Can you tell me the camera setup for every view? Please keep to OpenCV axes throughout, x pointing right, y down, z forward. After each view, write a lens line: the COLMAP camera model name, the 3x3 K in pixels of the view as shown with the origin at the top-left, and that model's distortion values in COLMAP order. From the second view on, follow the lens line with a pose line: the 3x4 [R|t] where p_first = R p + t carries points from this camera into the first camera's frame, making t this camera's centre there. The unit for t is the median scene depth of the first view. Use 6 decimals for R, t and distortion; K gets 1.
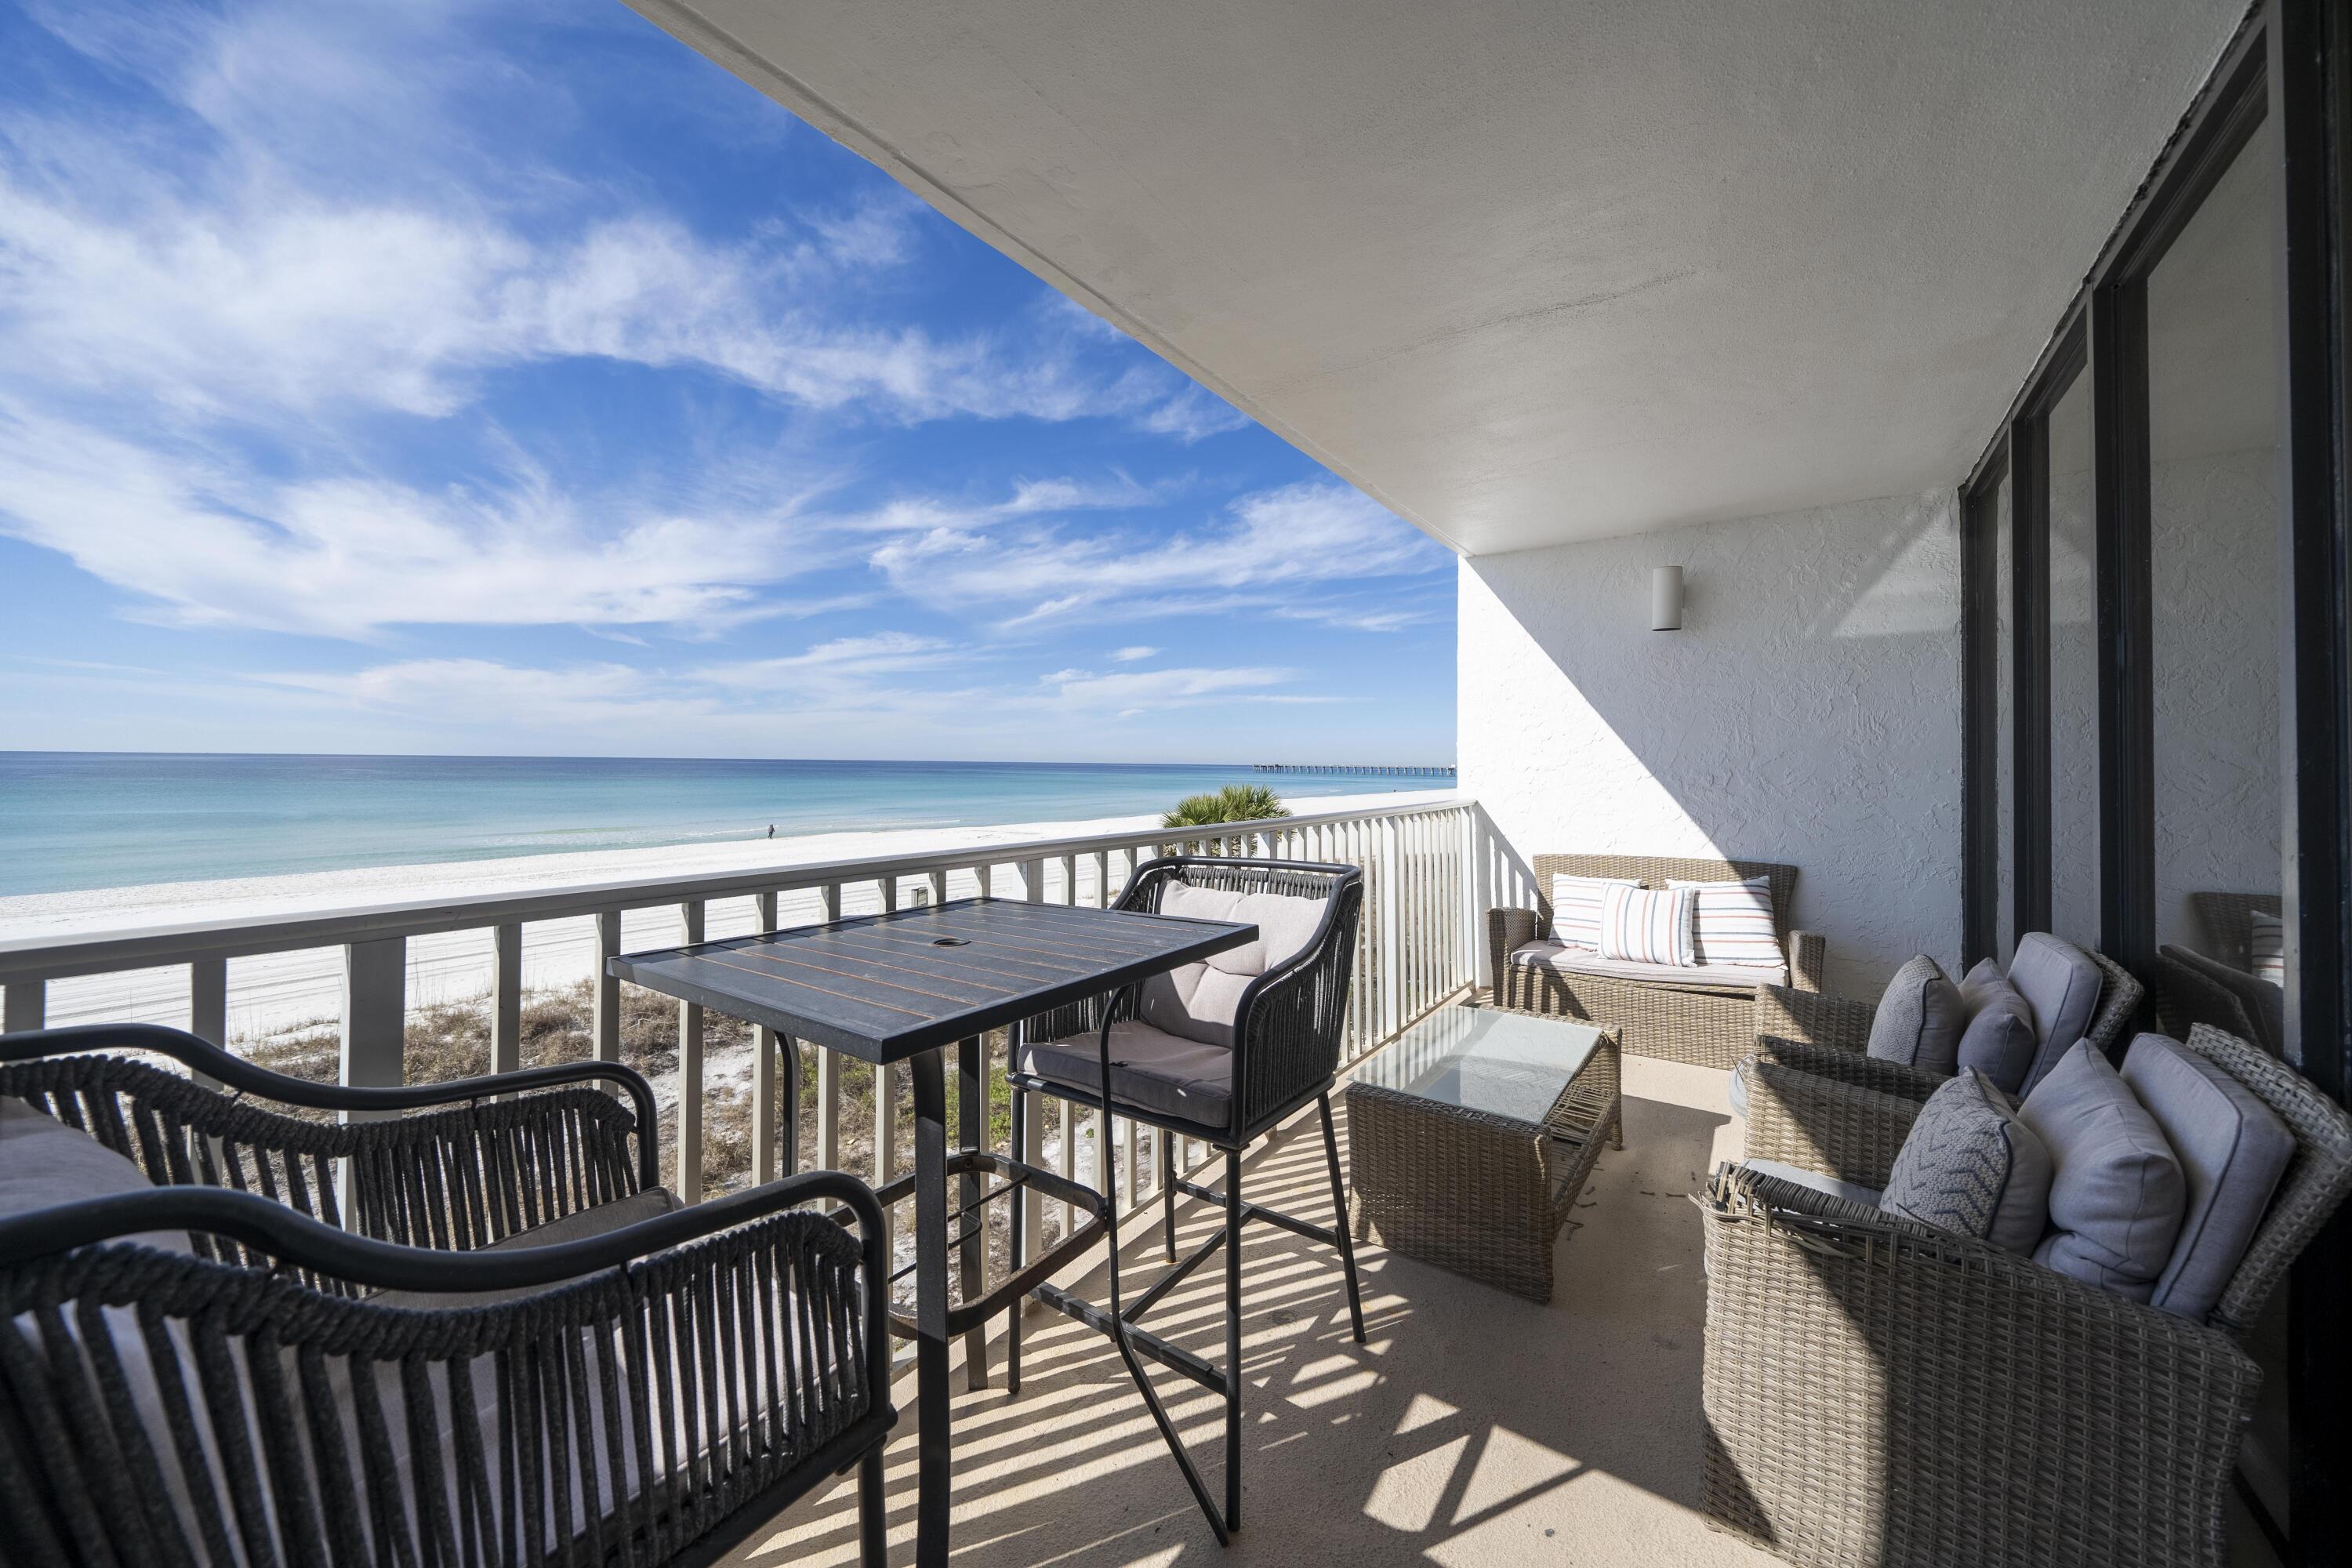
lens RADIAL K [[839.1, 0, 1176.4], [0, 839.1, 762.7], [0, 0, 1]] dist [0.000036, -0.000018]
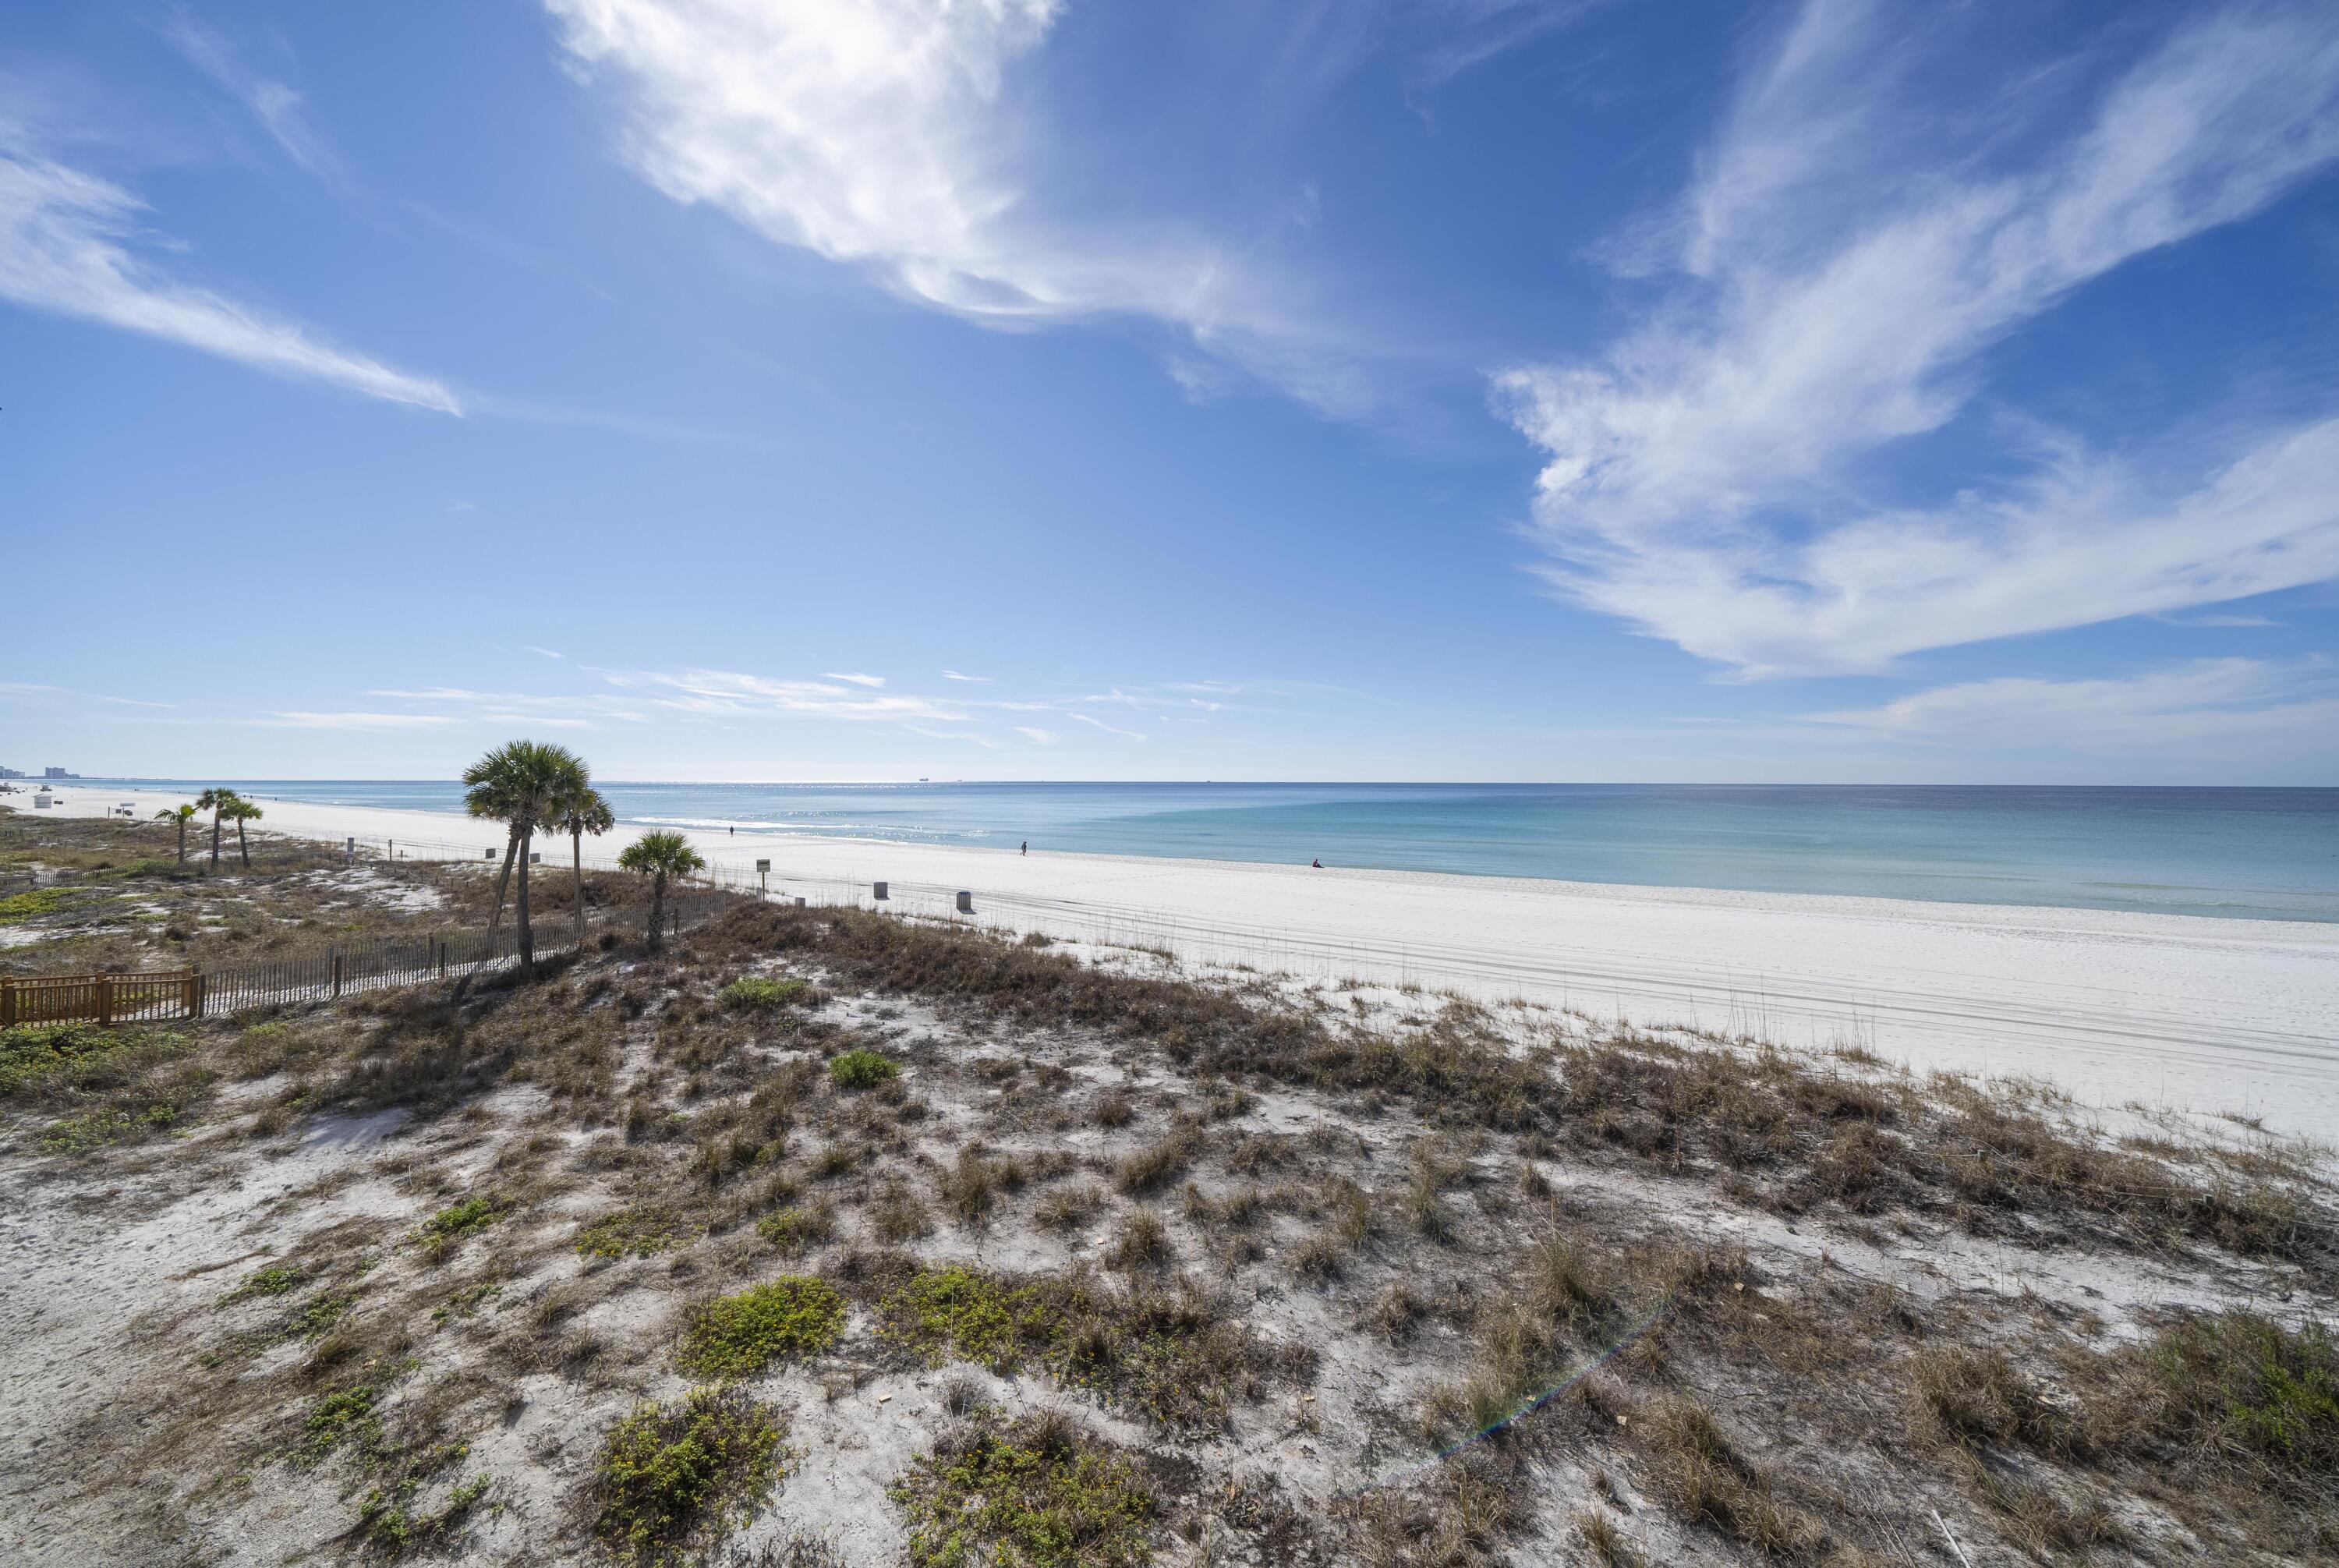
lens RADIAL K [[837.0, 0, 1169.5], [0, 837.0, 784.0], [0, 0, 1]] dist [-0.001256, -0.000101]
pose [[0.037346, -0.004066, -0.999294, 0.025567], [-0.004163, 0.999982, -0.004225, -0.003069], [0.999294, 0.004318, 0.037329, 0.102659]]
